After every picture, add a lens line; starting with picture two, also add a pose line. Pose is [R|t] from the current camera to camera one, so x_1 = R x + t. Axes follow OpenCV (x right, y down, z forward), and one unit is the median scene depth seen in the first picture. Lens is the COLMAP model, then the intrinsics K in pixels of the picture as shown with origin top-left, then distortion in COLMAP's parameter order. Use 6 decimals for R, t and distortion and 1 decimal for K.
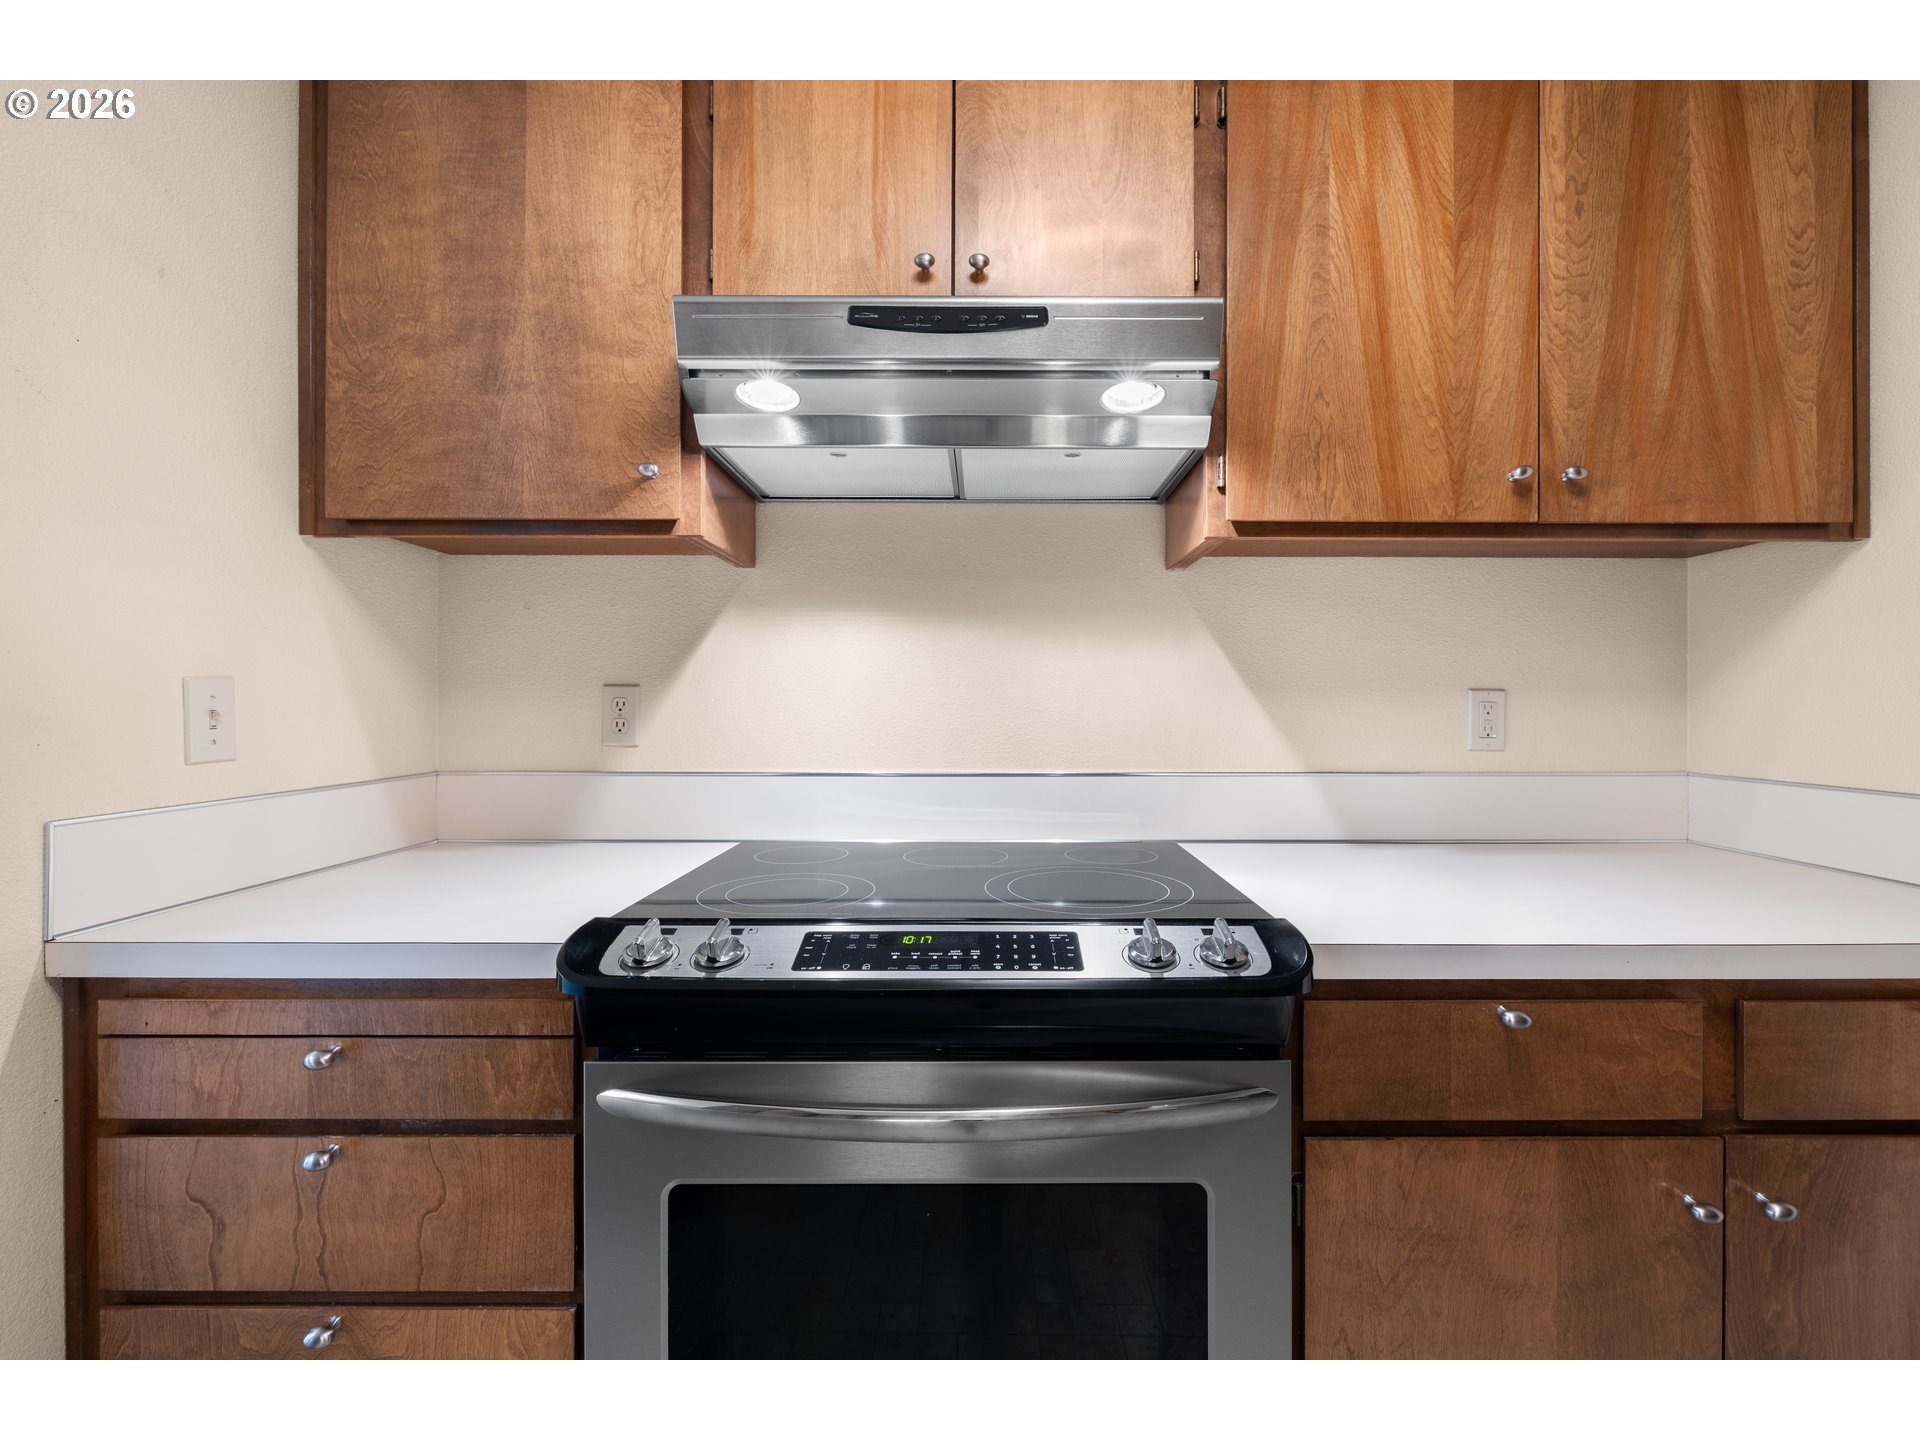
lens RADIAL K [[807.1, 0, 964.0], [0, 807.1, 705.4], [0, 0, 1]] dist [-0.001170, 0.000293]
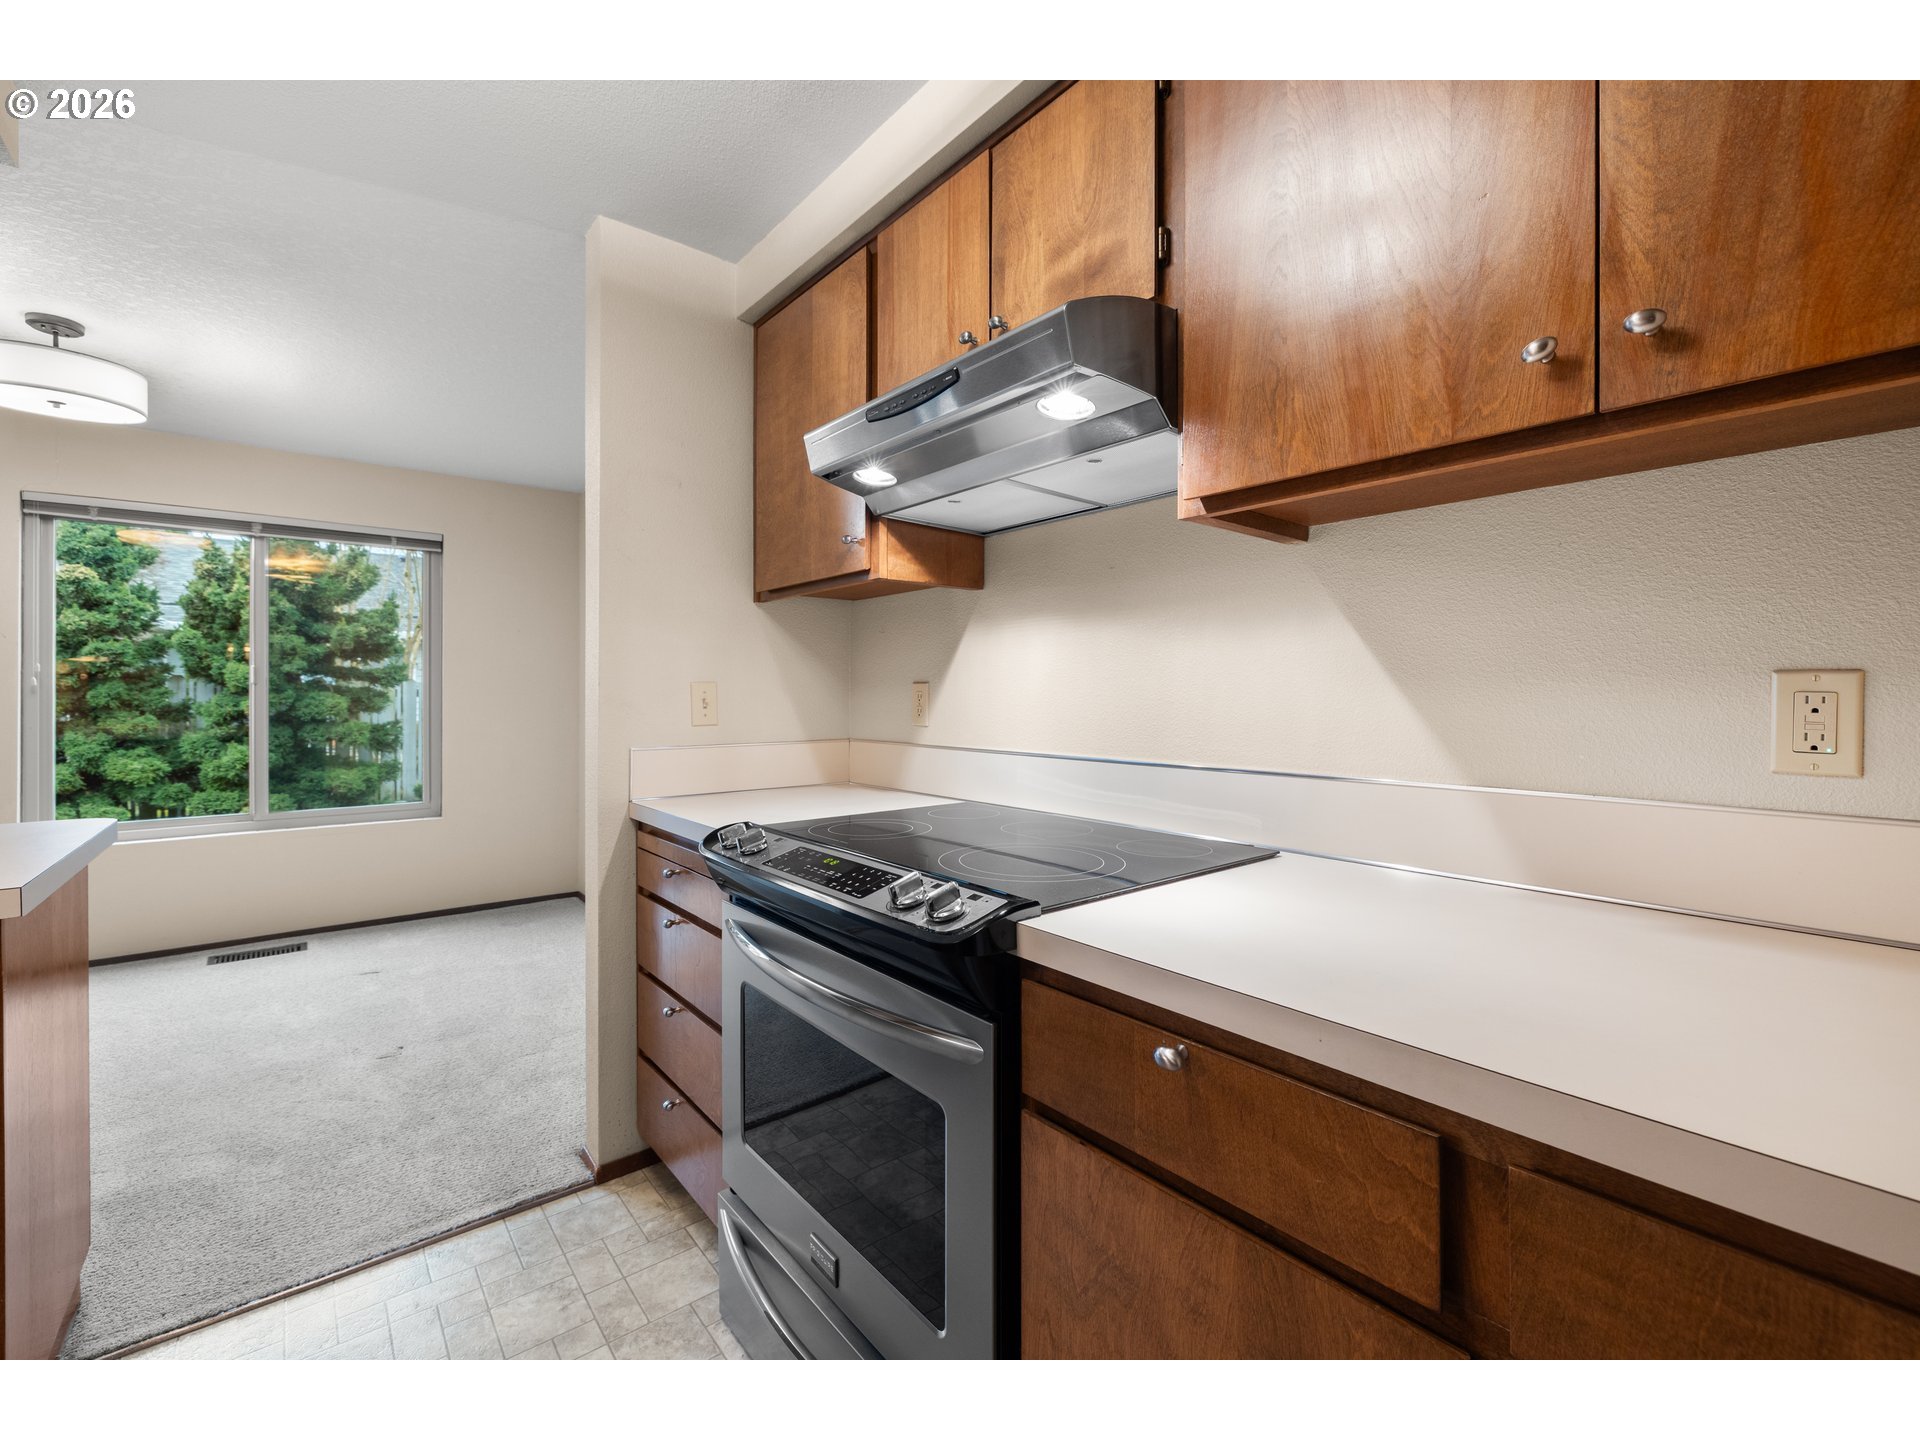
lens RADIAL K [[816.2, 0, 955.3], [0, 816.2, 694.5], [0, 0, 1]] dist [-0.002246, -0.000096]
pose [[0.632758, -0.001867, -0.774347, 0.893392], [-0.002431, 0.999987, -0.004398, 0.001776], [0.774346, 0.004665, 0.632745, 0.194384]]
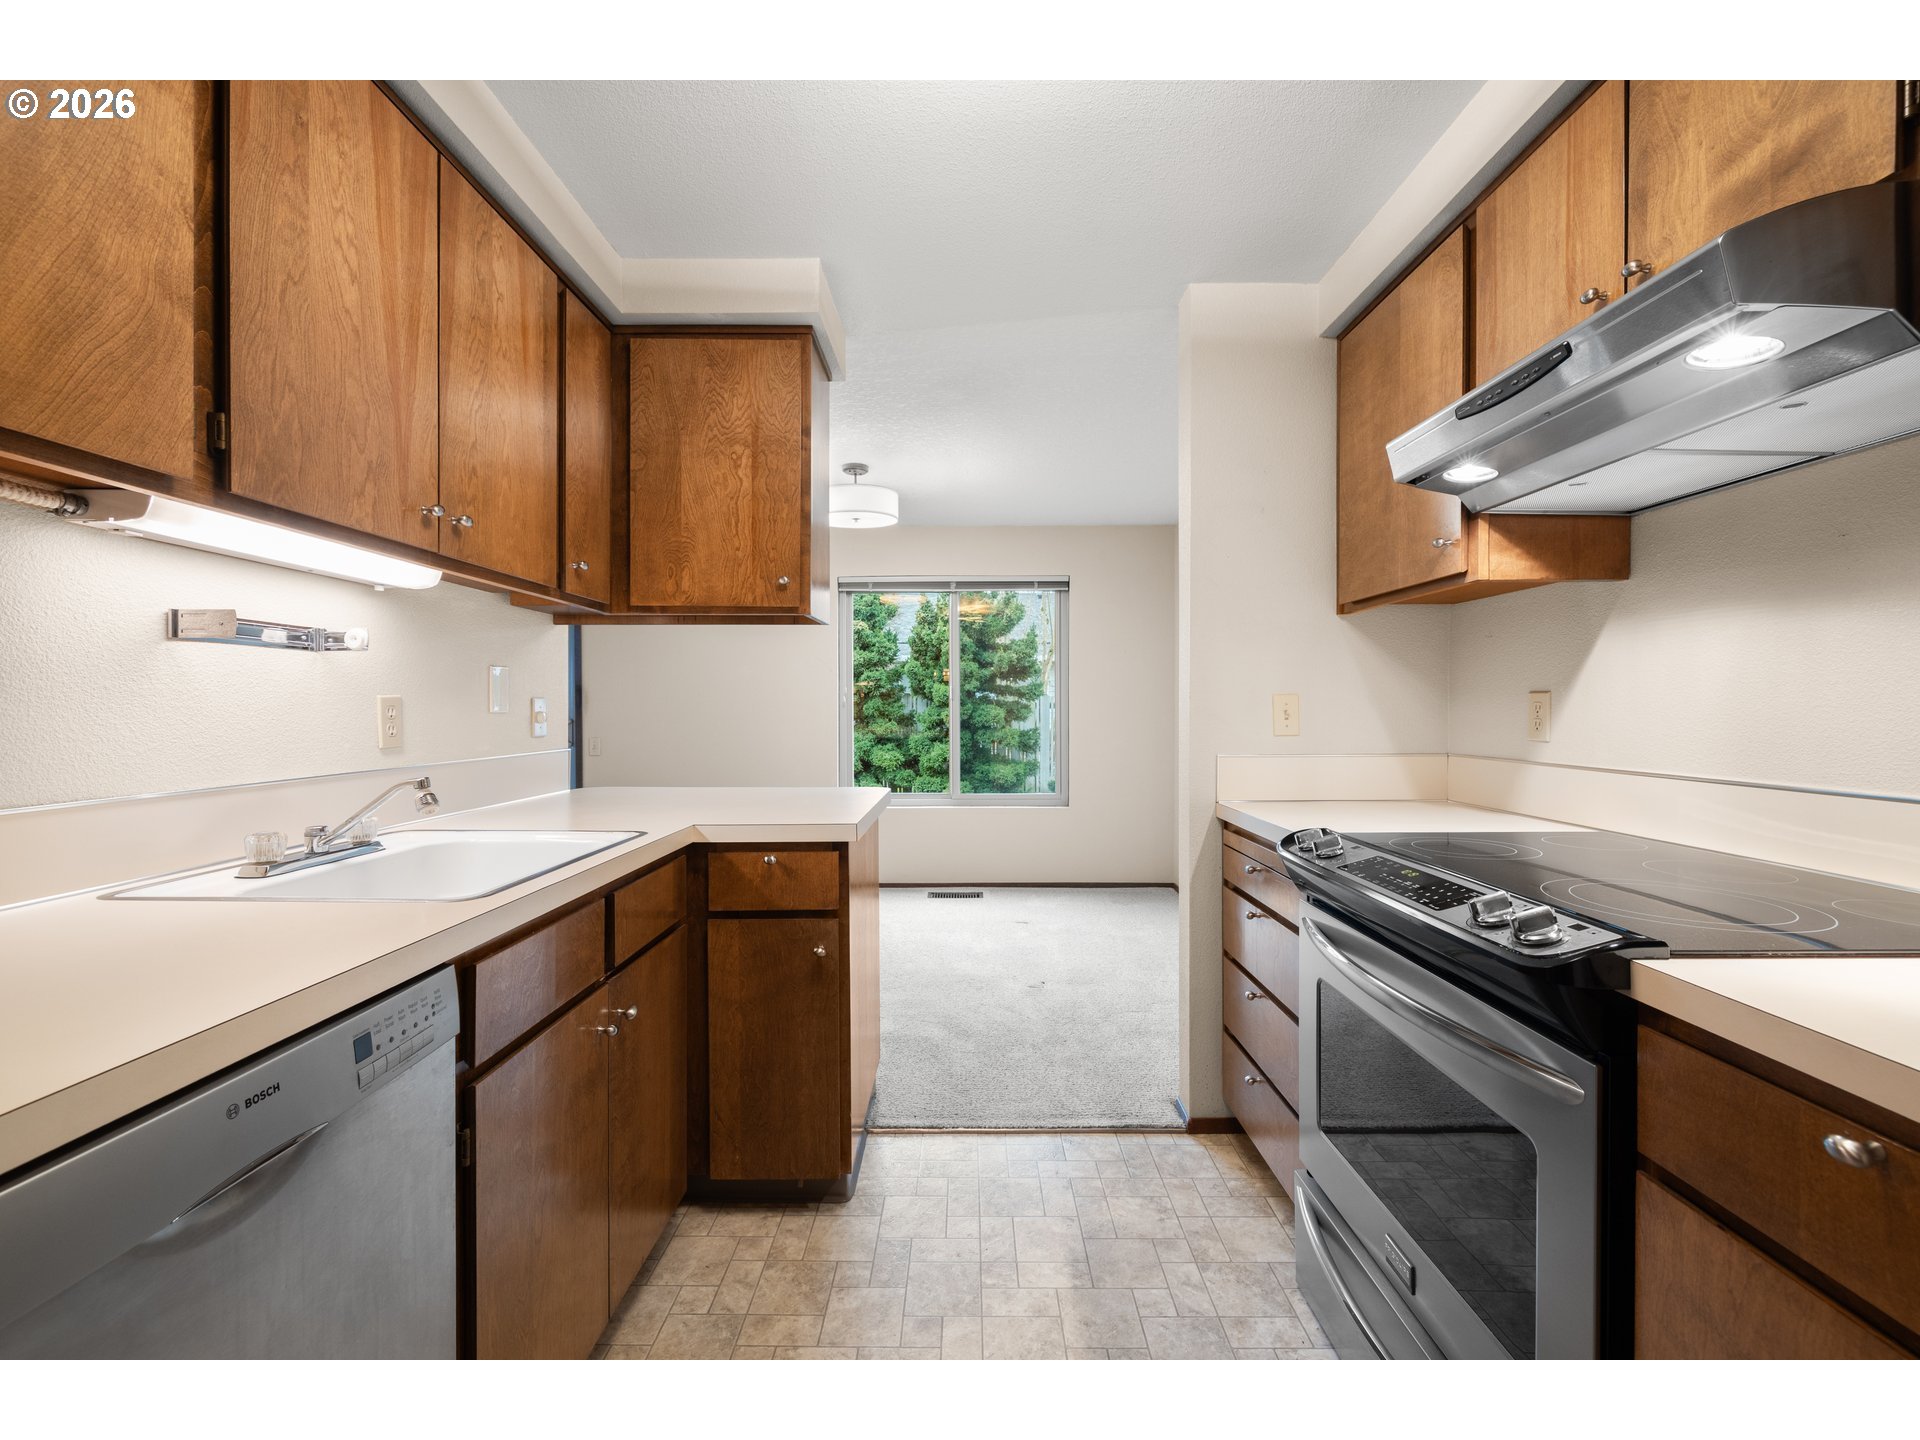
lens RADIAL K [[805.4, 0, 959.6], [0, 805.4, 716.2], [0, 0, 1]] dist [-0.000827, -0.000458]
pose [[-0.008221, 0.009610, -0.999920, 1.020226], [-0.001542, 0.999953, 0.009623, 0.001354], [0.999965, 0.001621, -0.008206, 0.164381]]
